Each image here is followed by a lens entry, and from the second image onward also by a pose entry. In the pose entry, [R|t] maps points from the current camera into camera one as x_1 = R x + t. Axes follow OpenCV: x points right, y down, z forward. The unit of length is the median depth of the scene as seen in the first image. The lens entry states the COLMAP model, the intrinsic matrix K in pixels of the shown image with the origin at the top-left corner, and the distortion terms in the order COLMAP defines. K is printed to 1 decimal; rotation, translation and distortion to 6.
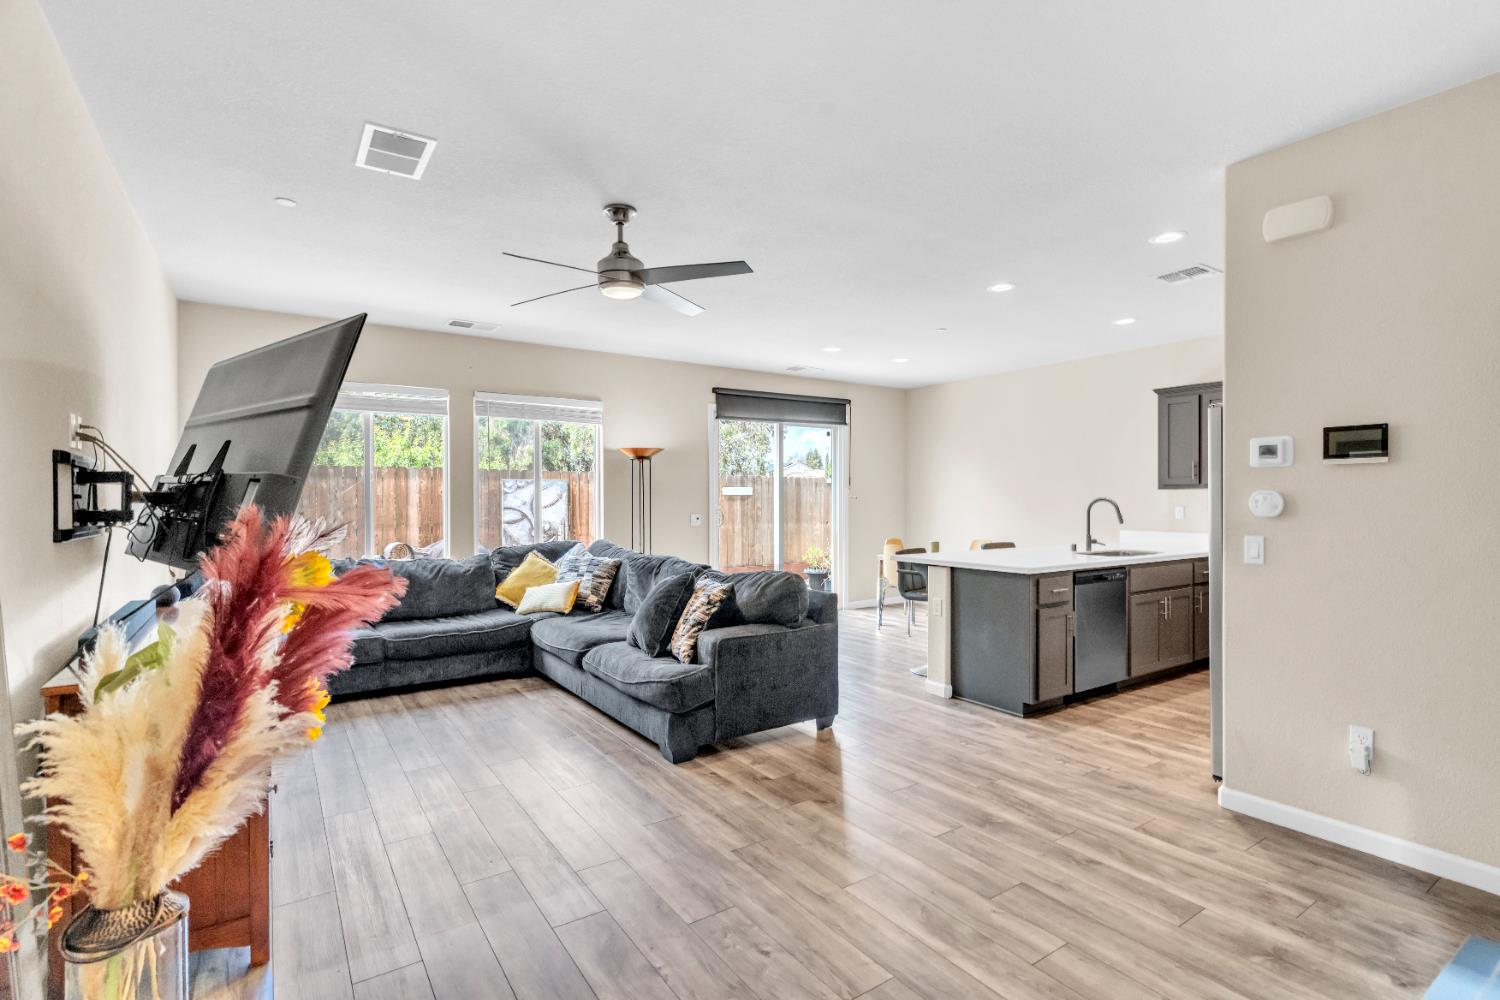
lens RADIAL K [[714.0, 0, 750.0], [0, 714.0, 500.0], [0, 0, 1]] dist [0.004070, -0.000184]
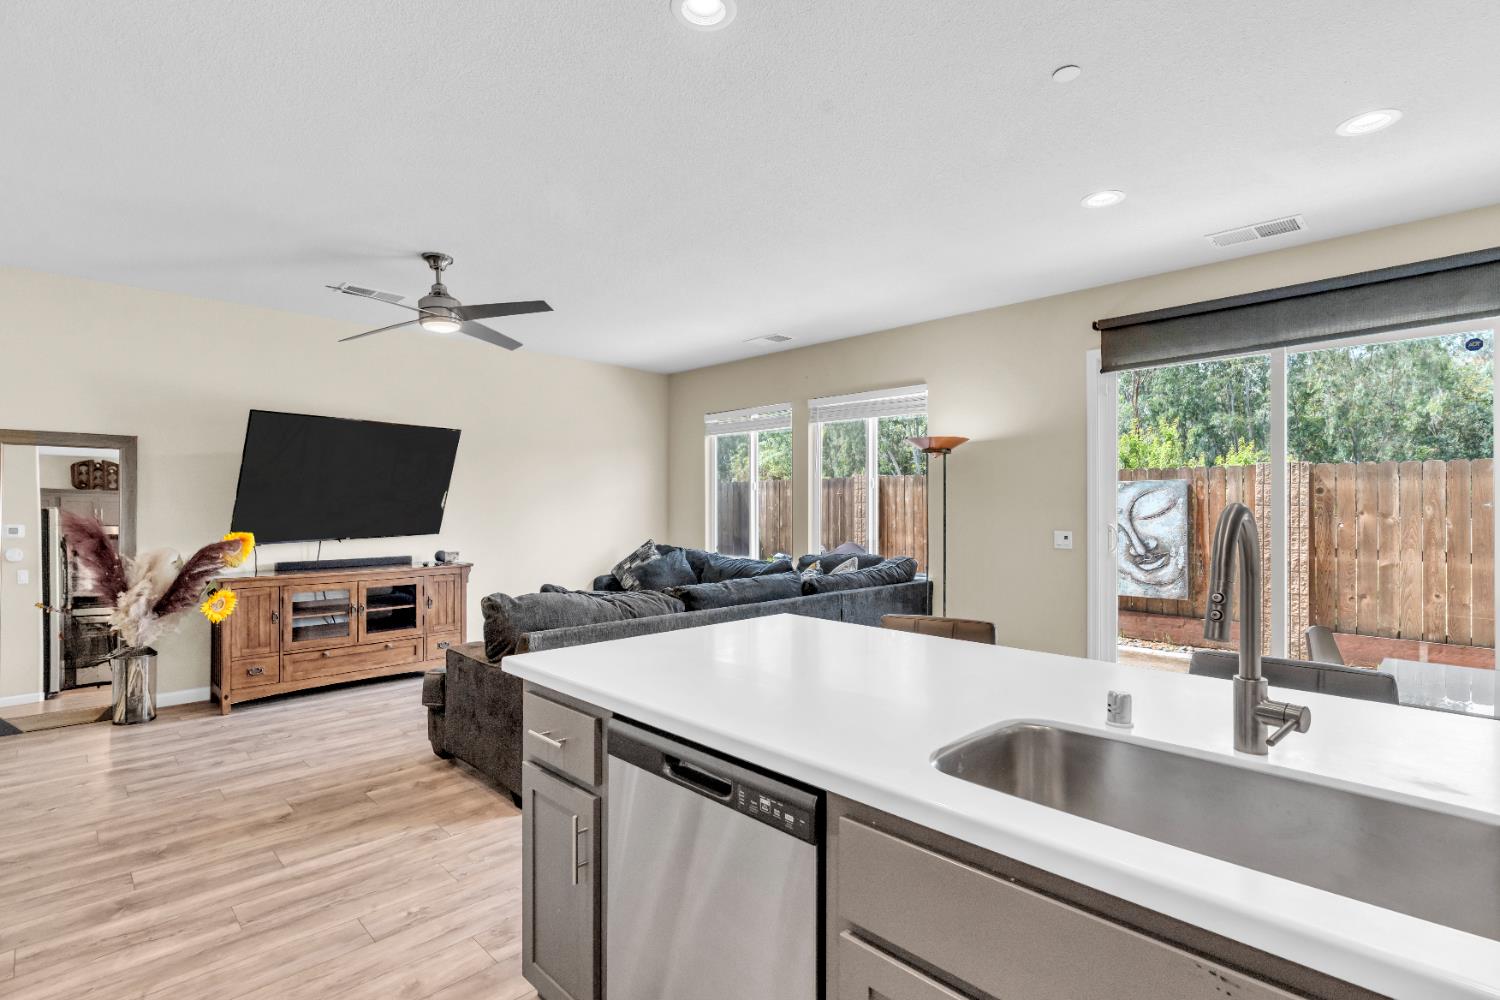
lens RADIAL K [[714.0, 0, 750.0], [0, 714.0, 500.0], [0, 0, 1]] dist [0.004070, -0.000184]
pose [[0.180708, -0.004872, -0.983525, 0.507559], [-0.004060, 0.999976, -0.005700, -0.002660], [0.983528, 0.005023, 0.180684, 0.624349]]
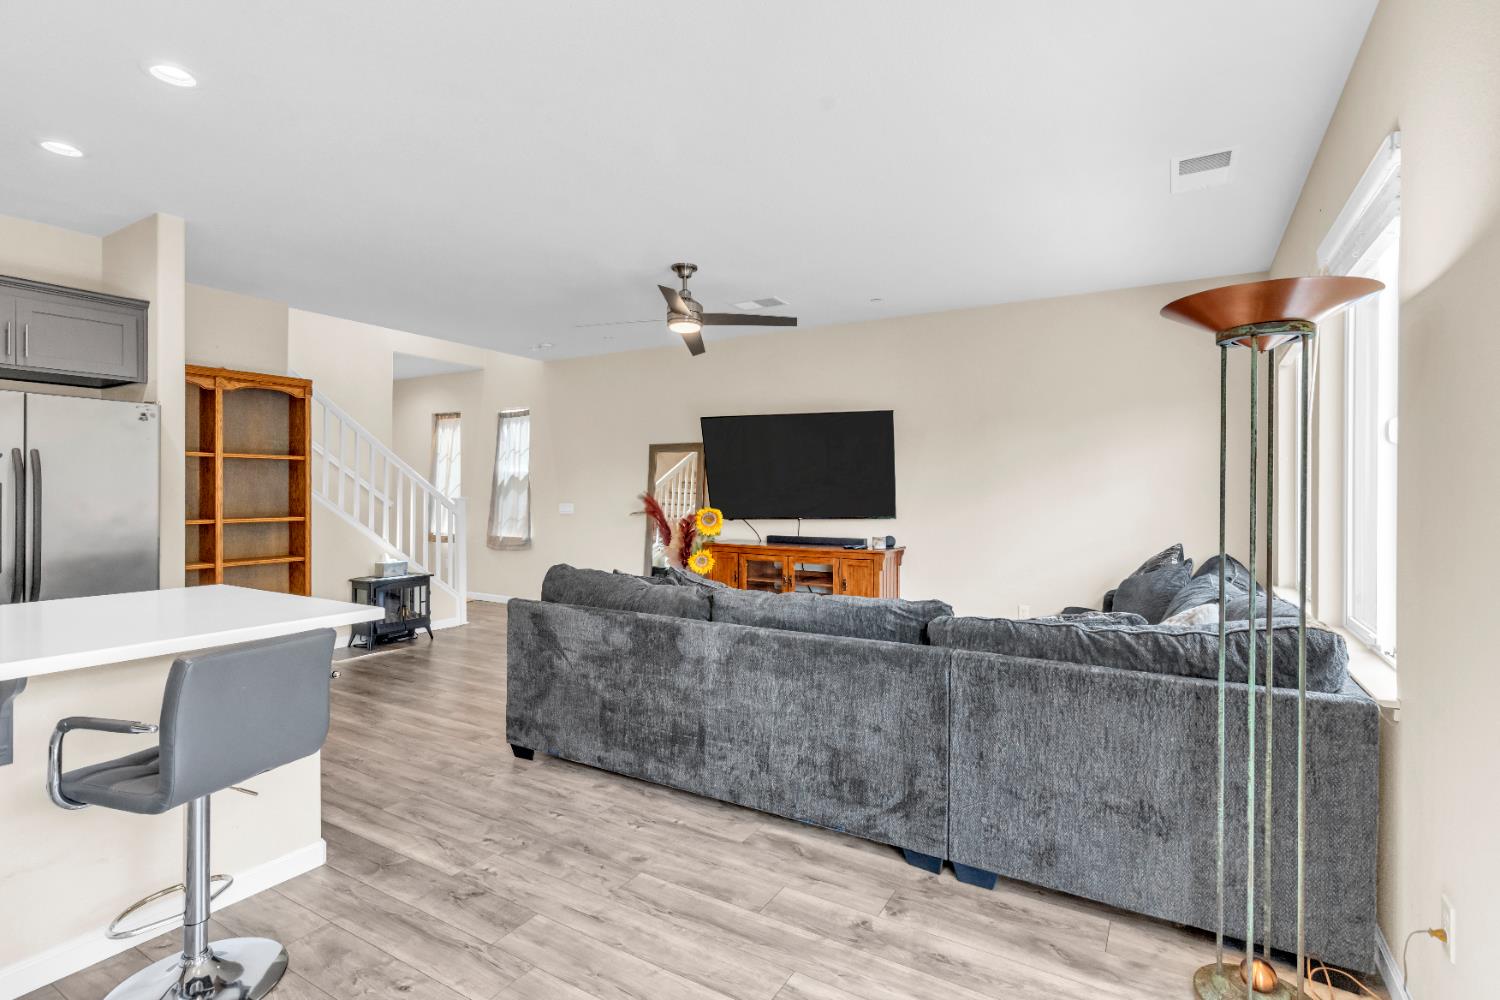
lens RADIAL K [[730.2, 0, 750.0], [0, 730.2, 500.0], [0, 0, 1]] dist [0.003104, 0.000116]
pose [[-0.909412, 0.004926, -0.415868, 0.124486], [-0.001134, 0.999897, 0.014324, 0.000962], [0.415895, 0.013498, -0.909312, 1.090439]]
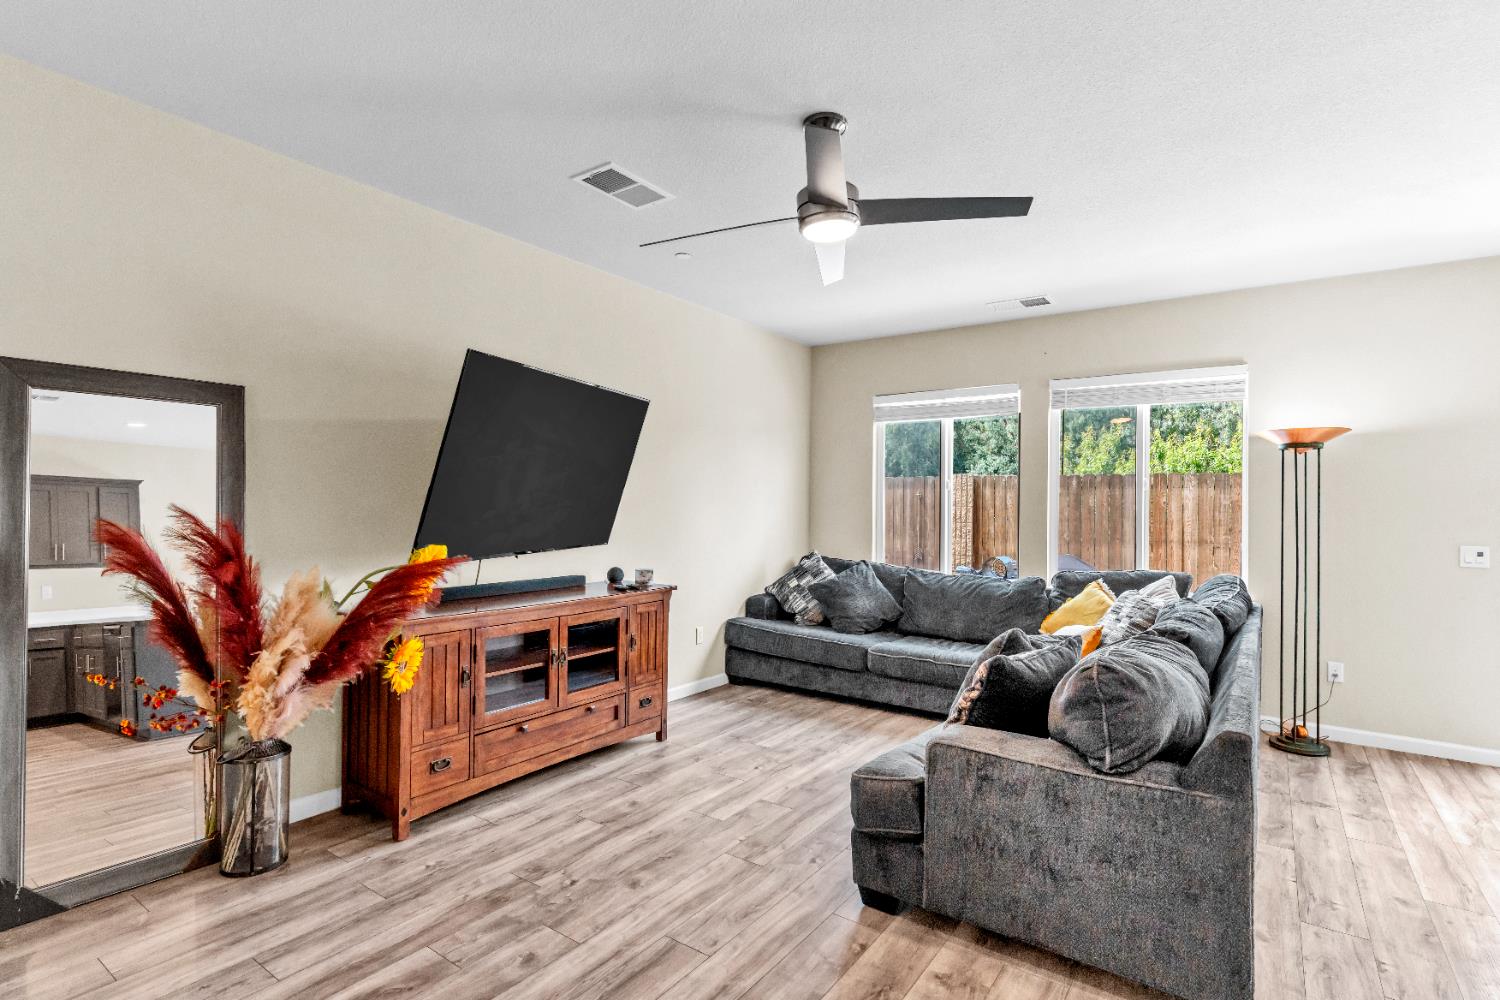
lens RADIAL K [[730.2, 0, 750.0], [0, 730.2, 500.0], [0, 0, 1]] dist [0.003104, 0.000116]
pose [[0.348745, -0.000451, -0.937217, 0.245800], [-0.016410, 0.999844, -0.006587, -0.001579], [0.937074, 0.017677, 0.348683, 0.322429]]
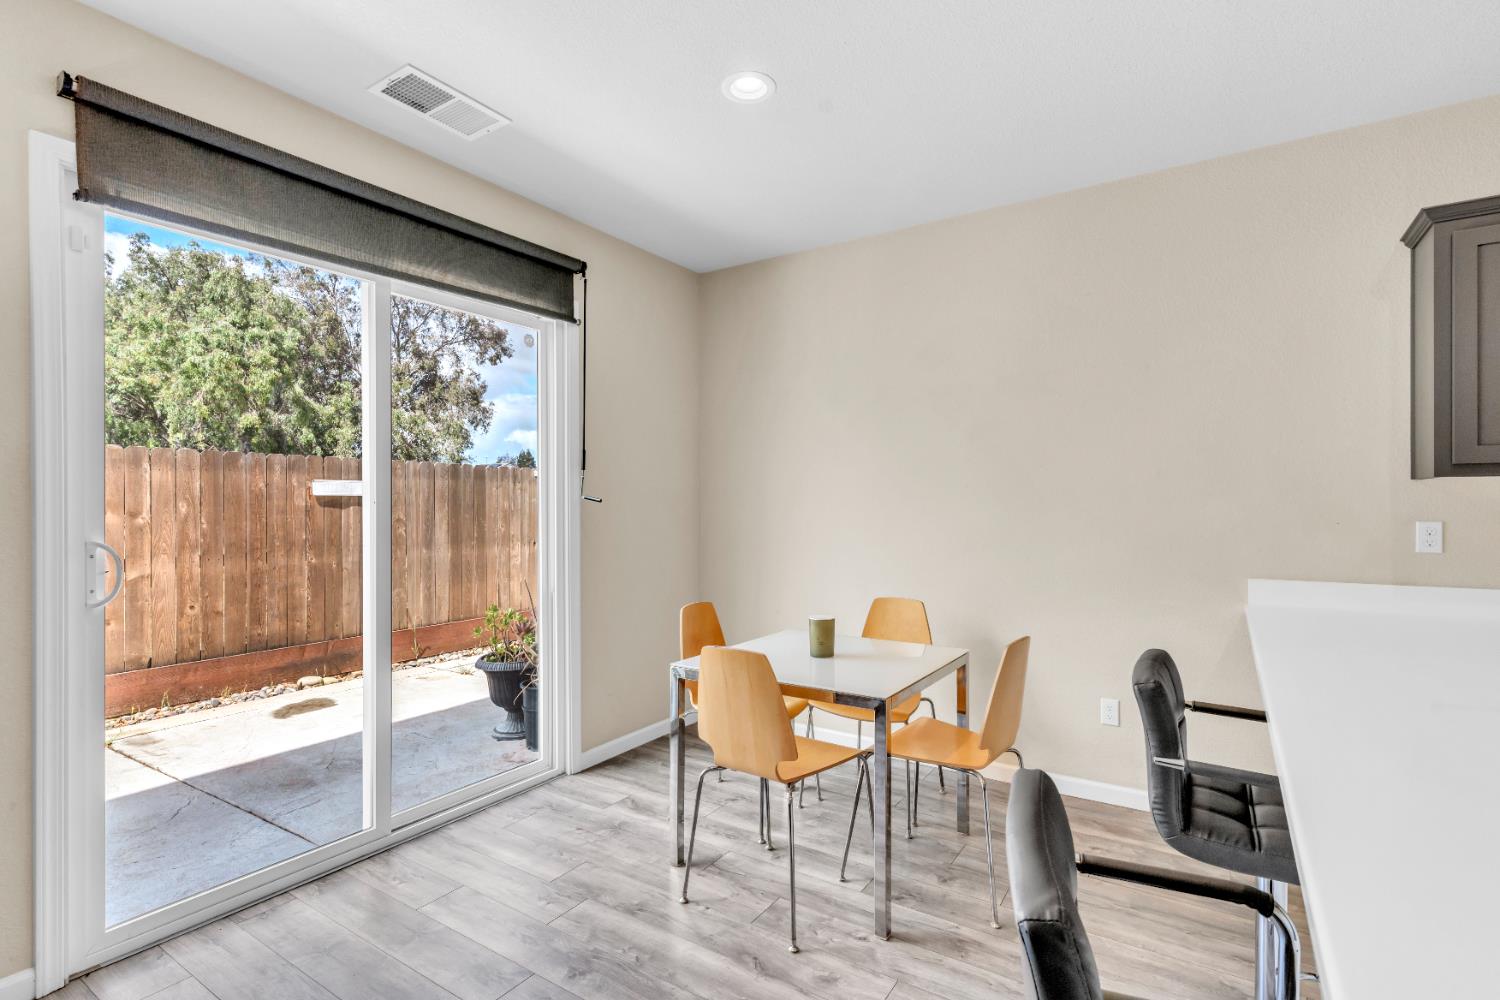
lens RADIAL K [[714.0, 0, 750.0], [0, 714.0, 500.0], [0, 0, 1]] dist [0.004070, -0.000184]
pose [[0.924299, 0.001154, 0.381667, 0.084250], [0.001193, 0.999982, -0.005913, -0.001228], [-0.381667, 0.005921, 0.924281, 0.687028]]
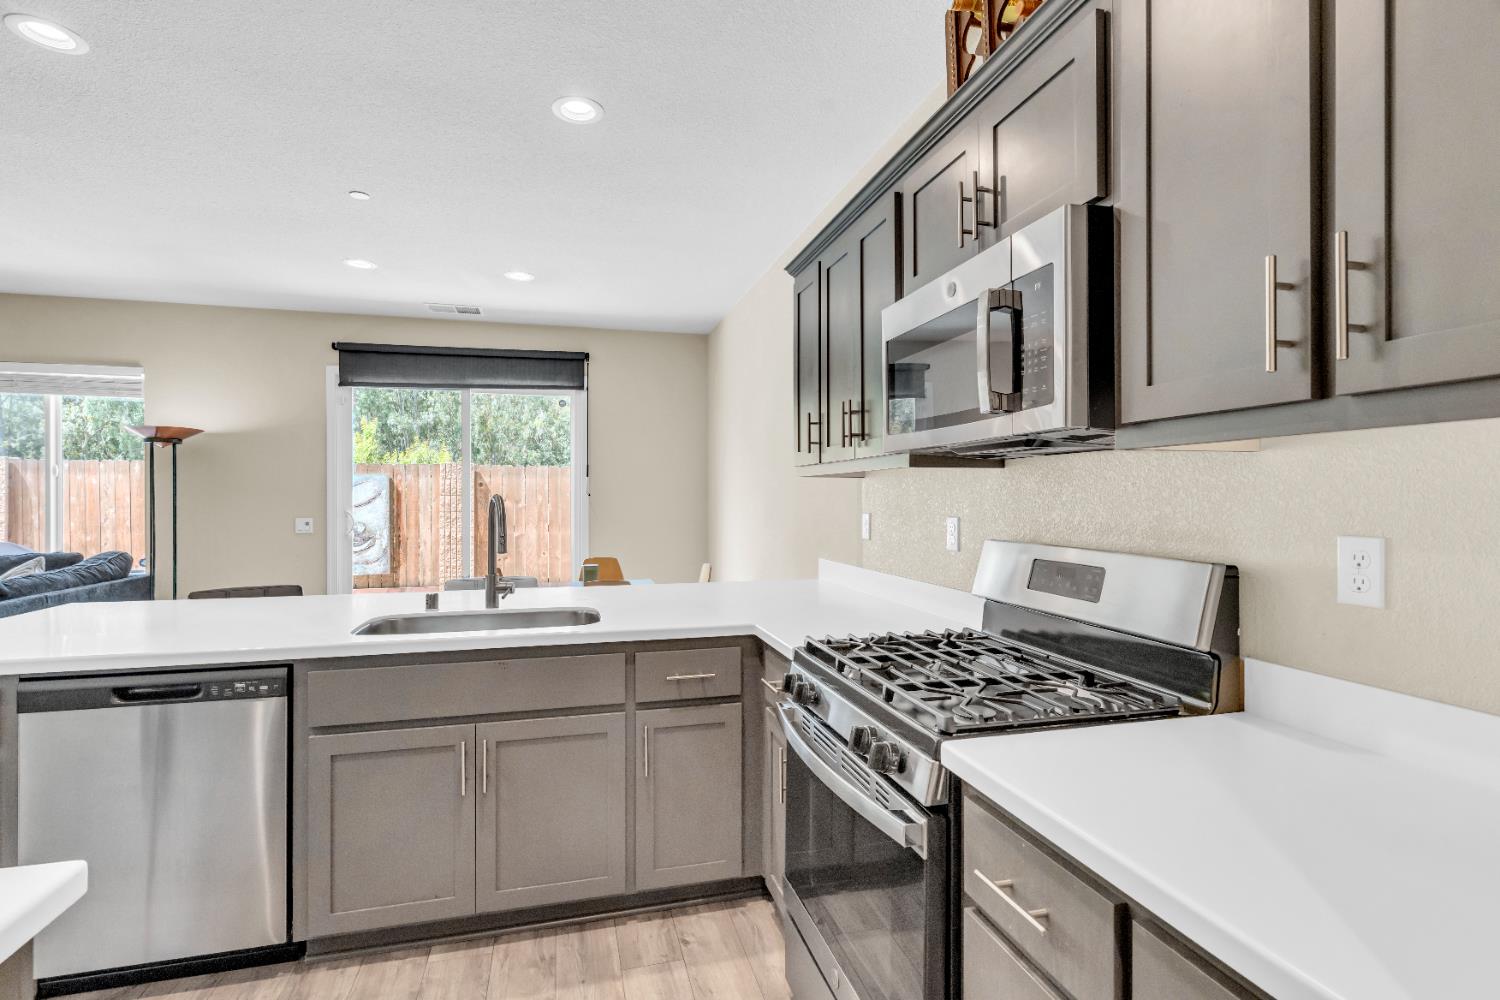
lens RADIAL K [[714.0, 0, 750.0], [0, 714.0, 500.0], [0, 0, 1]] dist [0.004070, -0.000184]
pose [[0.943550, 0.002726, -0.331218, 0.608573], [-0.001074, 0.999986, 0.005172, -0.002548], [0.331228, -0.004524, 0.943540, 0.470158]]
